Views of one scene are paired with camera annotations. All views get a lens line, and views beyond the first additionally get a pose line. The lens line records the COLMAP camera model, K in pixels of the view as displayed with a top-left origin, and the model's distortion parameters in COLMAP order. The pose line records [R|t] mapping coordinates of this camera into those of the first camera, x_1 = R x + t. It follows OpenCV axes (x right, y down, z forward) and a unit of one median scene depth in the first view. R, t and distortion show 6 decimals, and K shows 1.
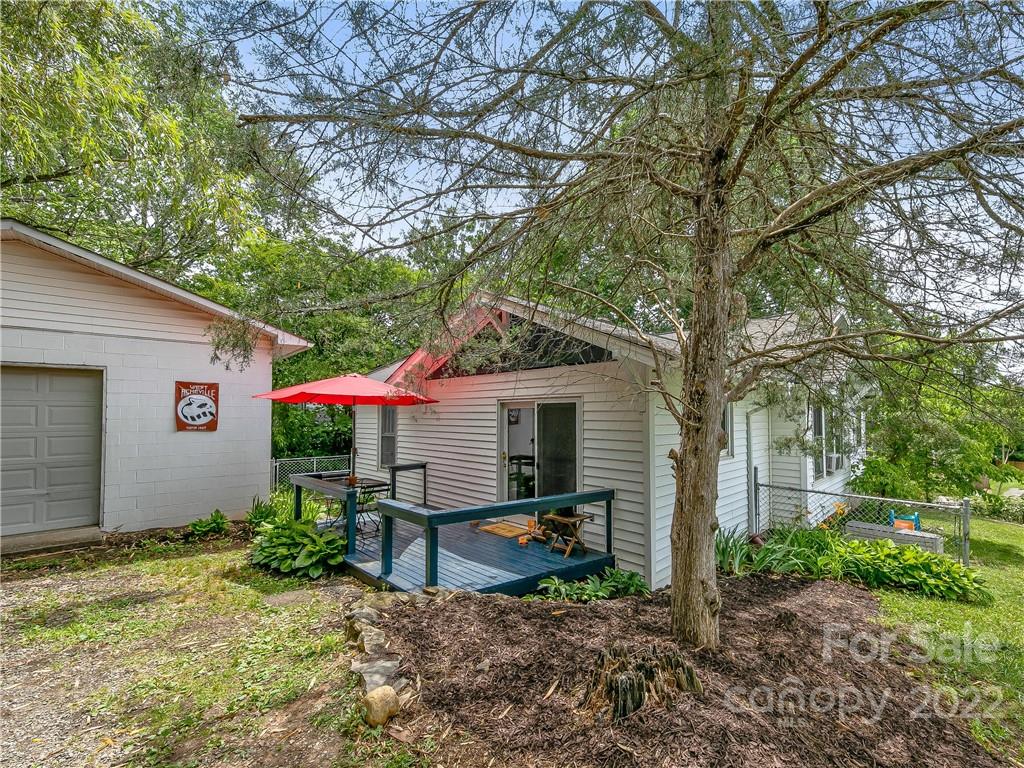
lens RADIAL K [[413.0, 0, 510.5], [0, 413.0, 394.1], [0, 0, 1]] dist [0.001551, -0.000527]
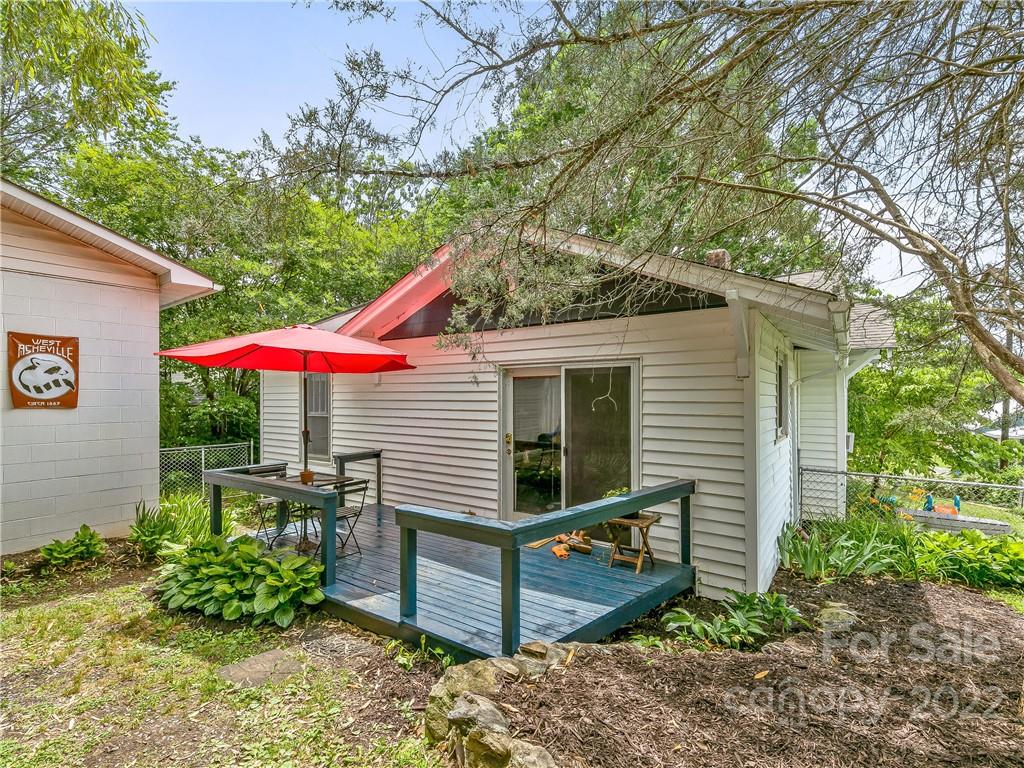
lens RADIAL K [[482.6, 0, 504.7], [0, 482.6, 384.0], [0, 0, 1]] dist [0.001930, 0.000926]
pose [[0.988009, 0.004149, 0.154339, -0.220402], [-0.009125, 0.999460, 0.031551, 0.027975], [-0.154125, -0.032581, 0.987514, 0.177931]]
